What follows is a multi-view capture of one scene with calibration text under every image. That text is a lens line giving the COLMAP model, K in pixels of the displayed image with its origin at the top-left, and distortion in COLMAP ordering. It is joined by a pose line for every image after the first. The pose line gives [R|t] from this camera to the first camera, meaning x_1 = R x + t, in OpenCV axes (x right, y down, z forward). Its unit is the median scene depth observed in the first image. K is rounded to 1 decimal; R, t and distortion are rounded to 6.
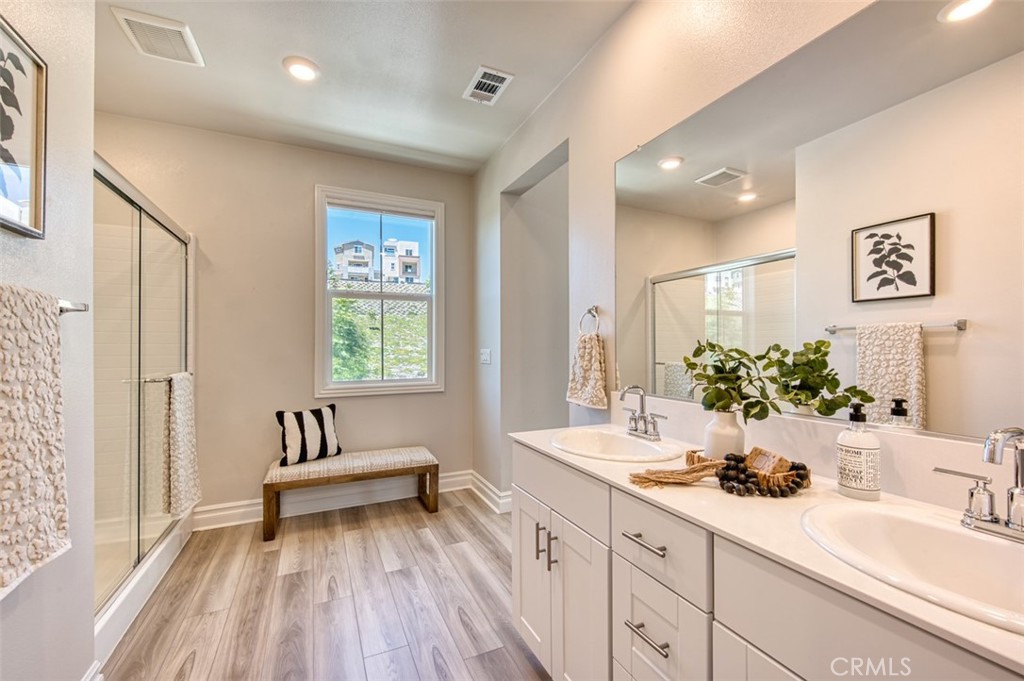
lens RADIAL K [[416.2, 0, 507.8], [0, 416.2, 342.7], [0, 0, 1]] dist [-0.023094, 0.001575]
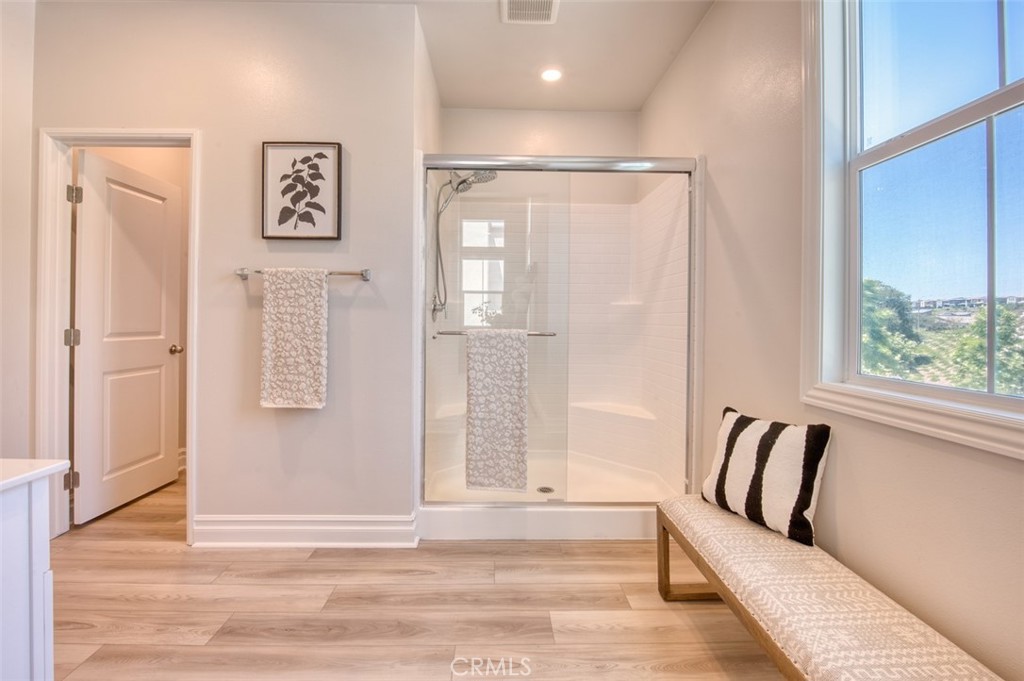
lens RADIAL K [[445.4, 0, 503.6], [0, 445.4, 316.7], [0, 0, 1]] dist [-0.004011, -0.000233]
pose [[-0.420801, -0.002193, -0.907150, 0.193573], [0.002838, 0.999989, -0.003734, 0.053482], [0.907148, -0.004146, -0.420790, 1.313544]]
